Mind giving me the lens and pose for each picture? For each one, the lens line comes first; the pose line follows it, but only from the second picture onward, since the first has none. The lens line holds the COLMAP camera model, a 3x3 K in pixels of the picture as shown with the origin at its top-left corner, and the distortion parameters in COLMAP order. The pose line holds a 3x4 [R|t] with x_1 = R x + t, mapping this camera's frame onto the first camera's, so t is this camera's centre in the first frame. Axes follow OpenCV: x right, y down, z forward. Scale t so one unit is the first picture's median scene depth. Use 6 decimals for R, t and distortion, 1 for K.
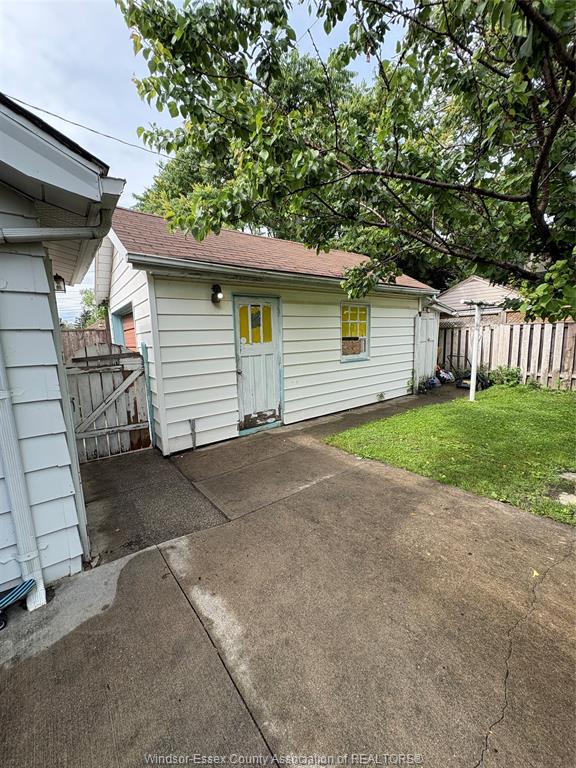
lens RADIAL K [[308.0, 0, 288.0], [0, 308.0, 384.0], [0, 0, 1]] dist [0.001814, 0.000027]
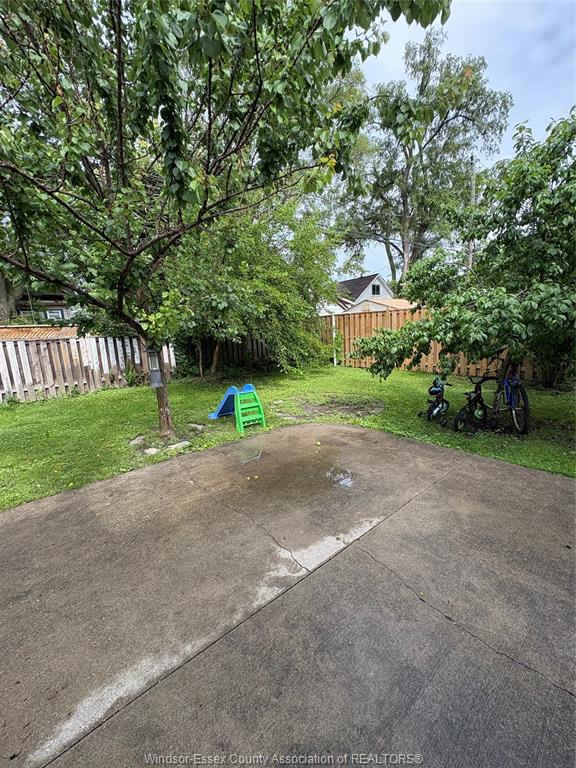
lens RADIAL K [[308.0, 0, 288.0], [0, 308.0, 384.0], [0, 0, 1]] dist [0.001814, 0.000027]
pose [[-0.024990, -0.136352, 0.990345, -0.580588], [0.200724, 0.969796, 0.138587, -0.029676], [-0.979329, 0.202249, 0.003134, 0.247472]]
